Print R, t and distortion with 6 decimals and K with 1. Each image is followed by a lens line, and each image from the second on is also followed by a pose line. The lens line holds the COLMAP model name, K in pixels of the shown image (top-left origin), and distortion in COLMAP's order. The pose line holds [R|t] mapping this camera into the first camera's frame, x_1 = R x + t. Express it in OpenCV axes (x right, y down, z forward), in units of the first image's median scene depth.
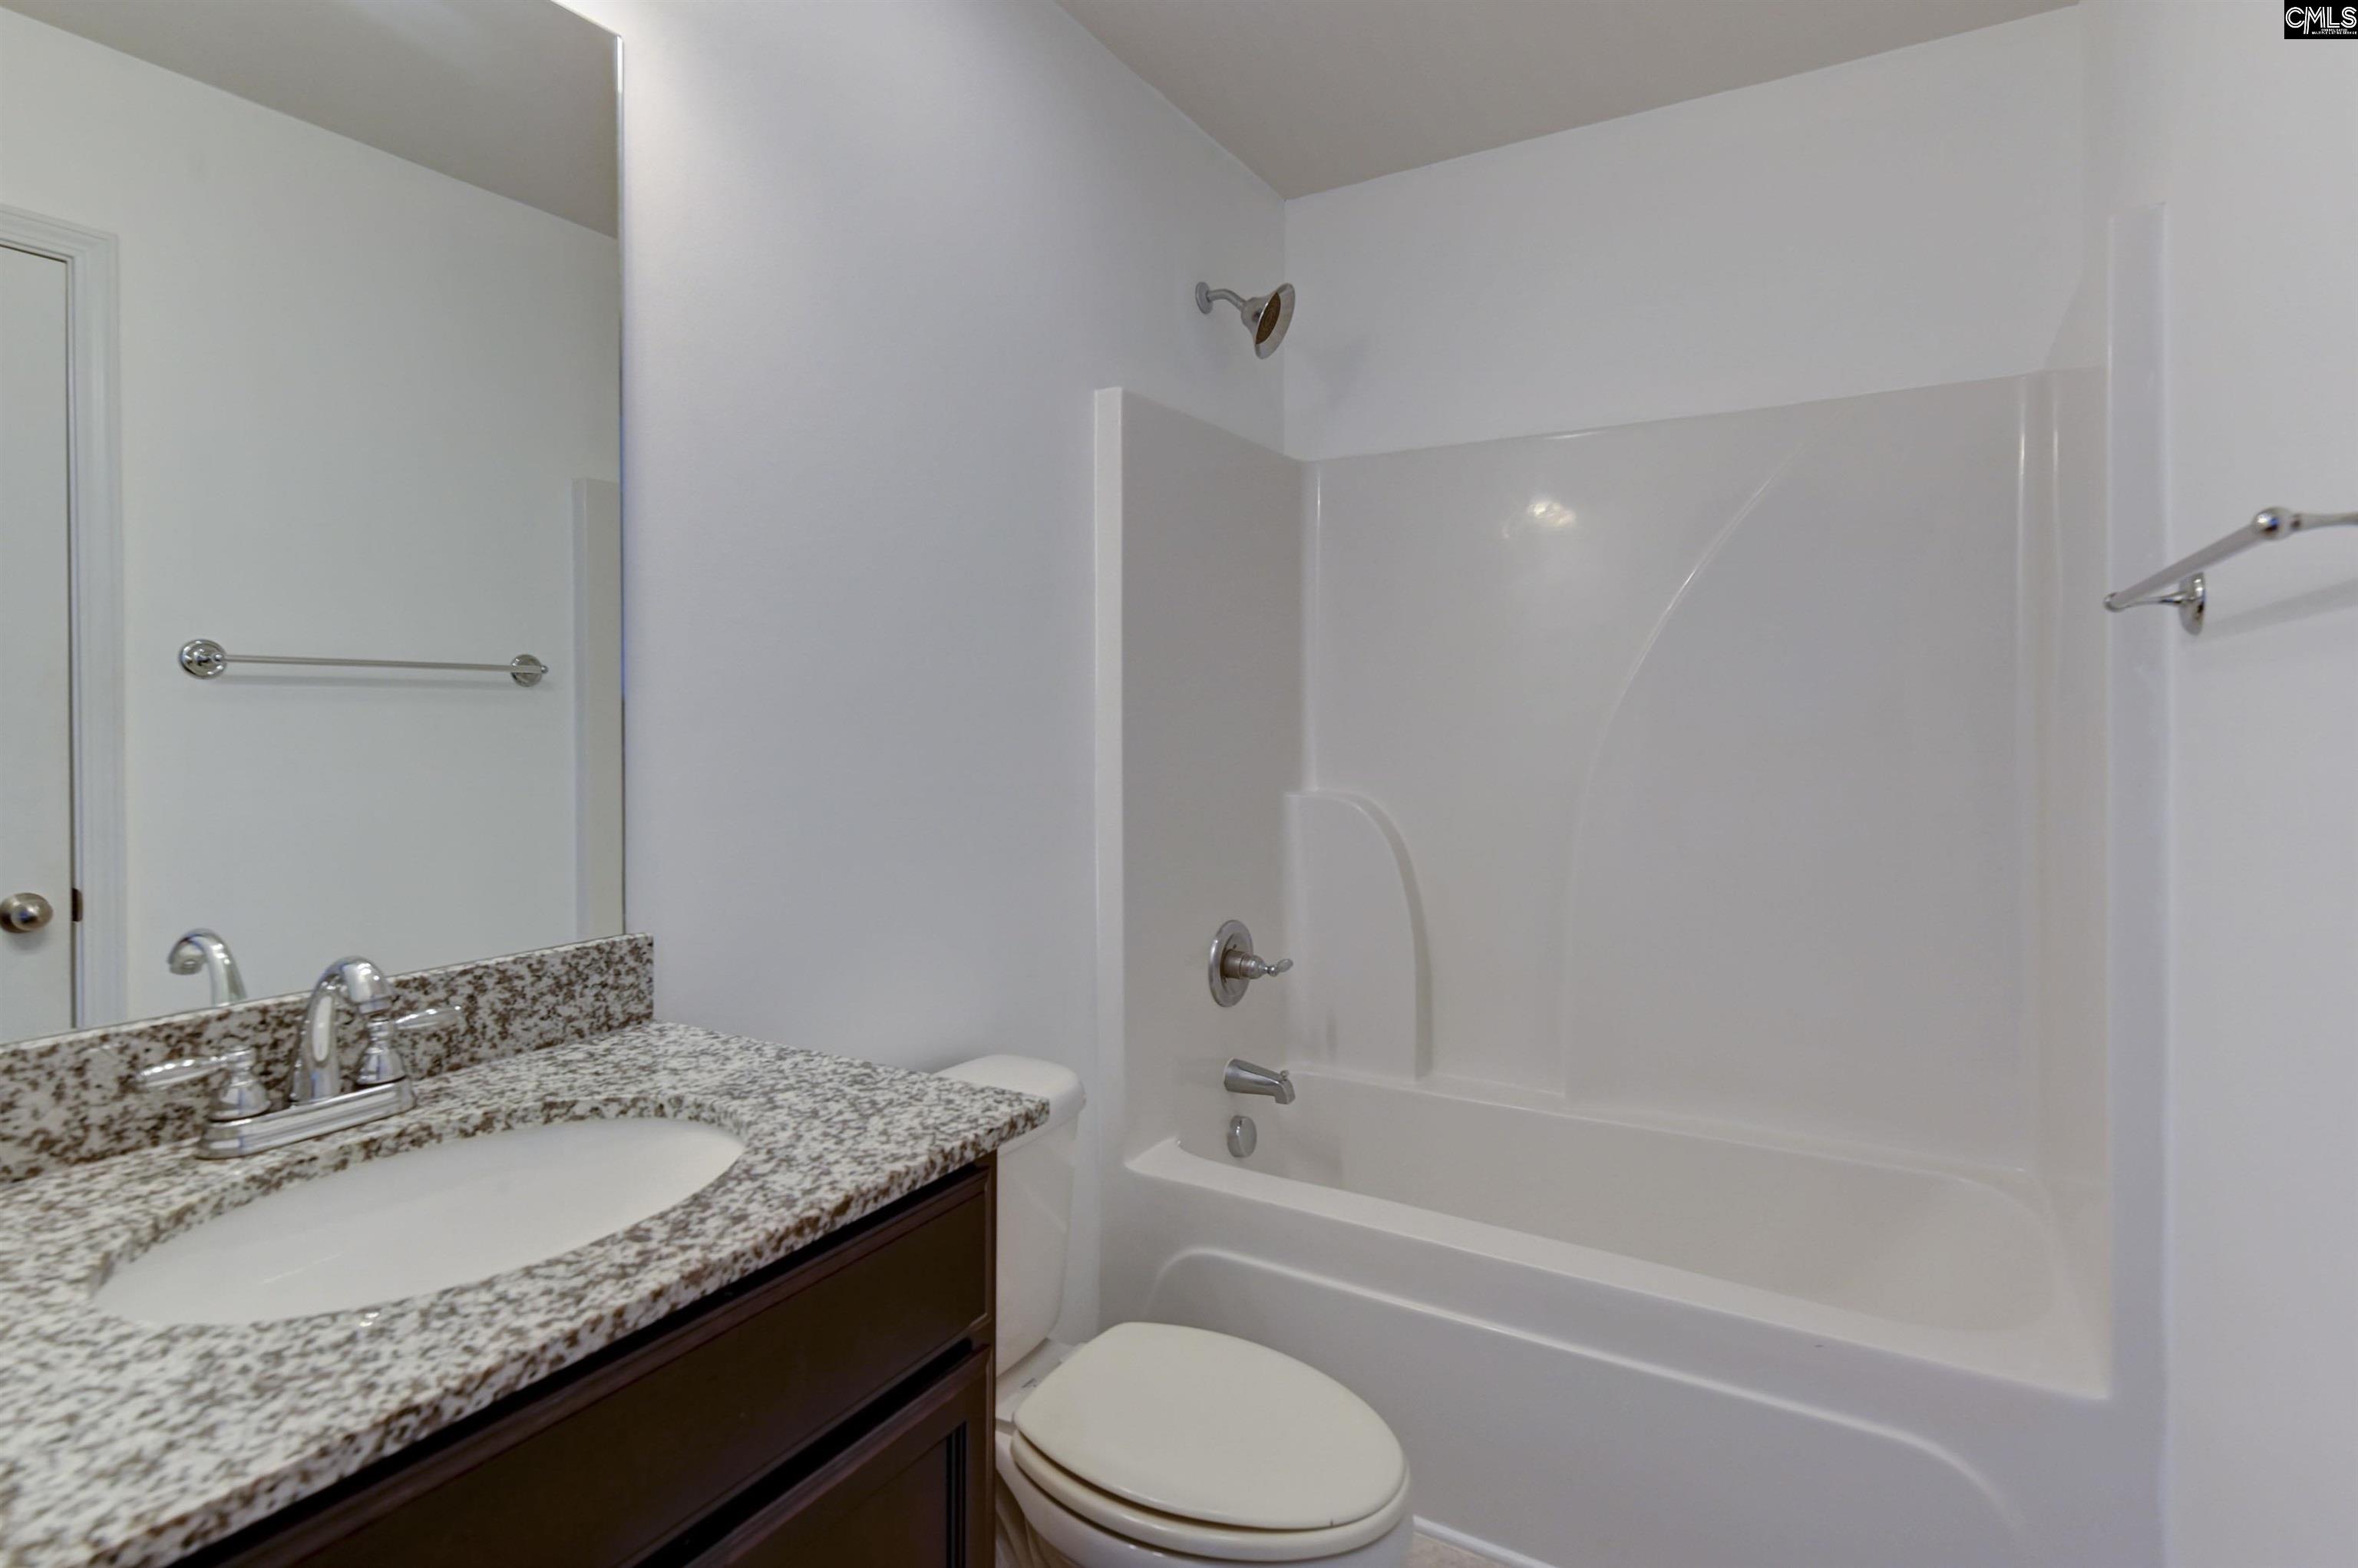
lens RADIAL K [[1170.7, 0, 1176.9], [0, 1170.7, 735.4], [0, 0, 1]] dist [0.025391, 0.000234]
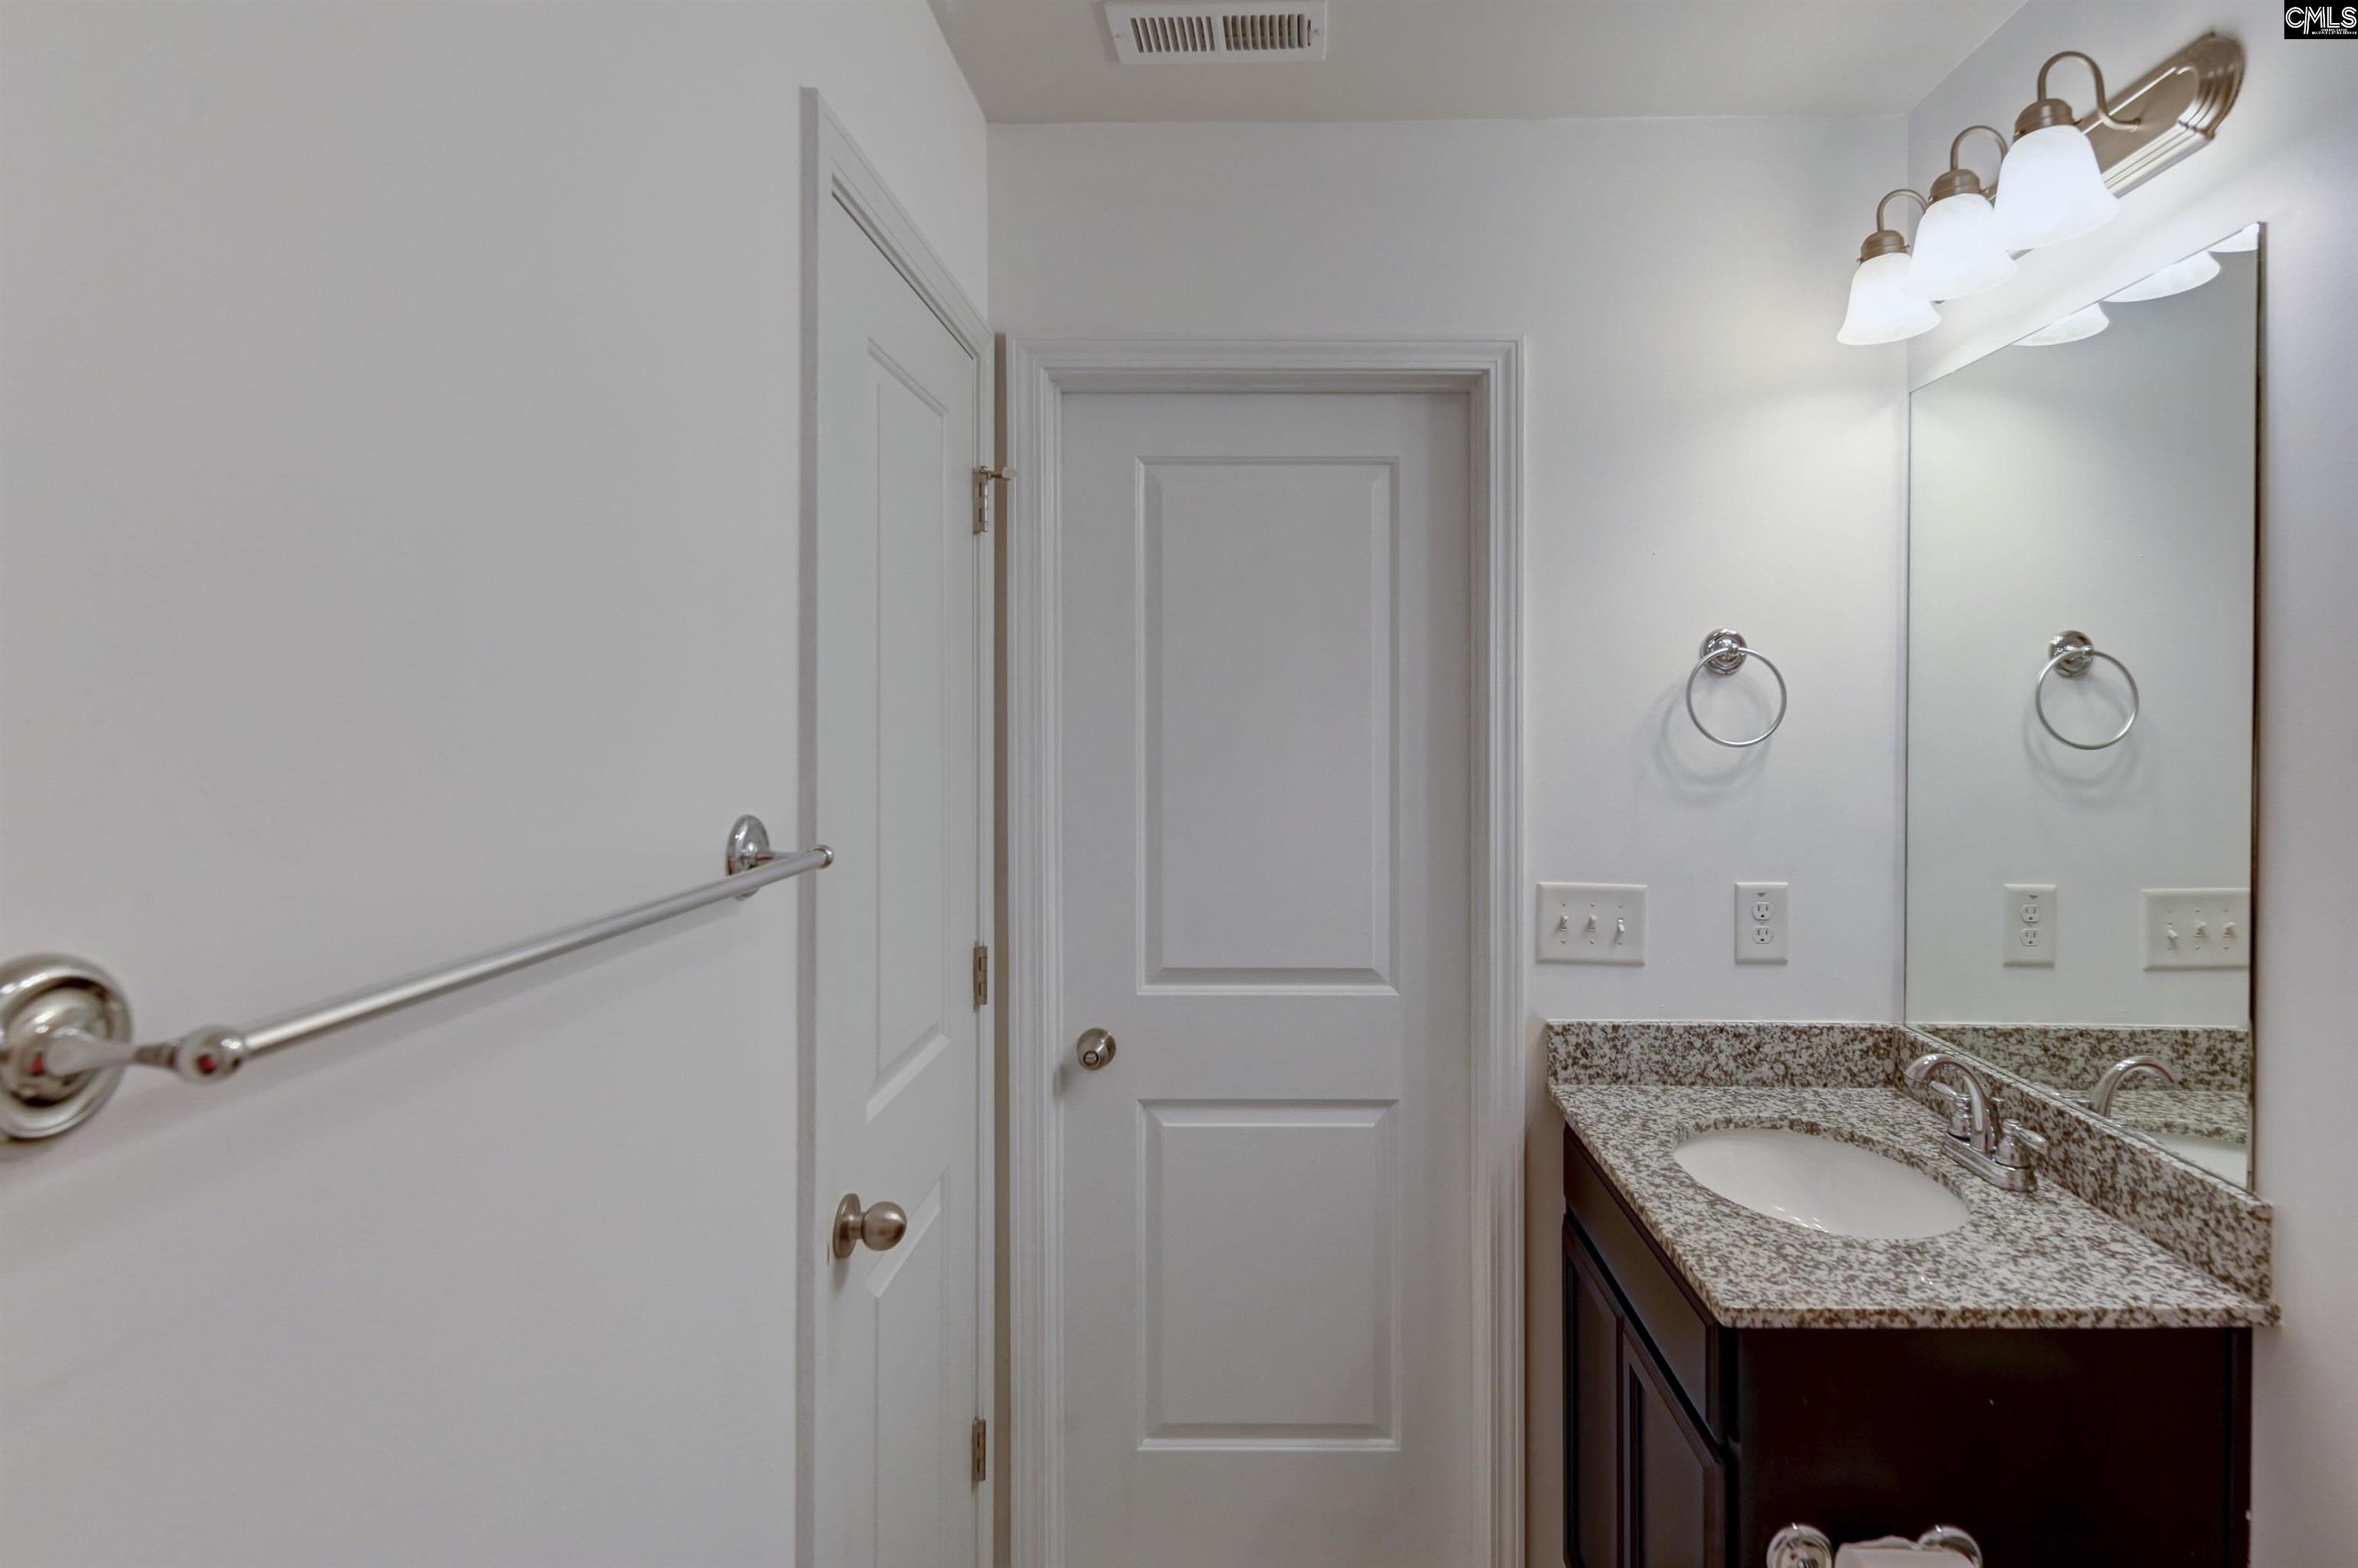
lens RADIAL K [[1170.7, 0, 1176.9], [0, 1170.7, 735.4], [0, 0, 1]] dist [0.025391, 0.000234]
pose [[-0.895711, 0.012962, -0.444448, 0.792955], [0.000482, 0.999603, 0.028182, -0.246236], [0.444637, 0.025029, -0.895361, 1.649978]]
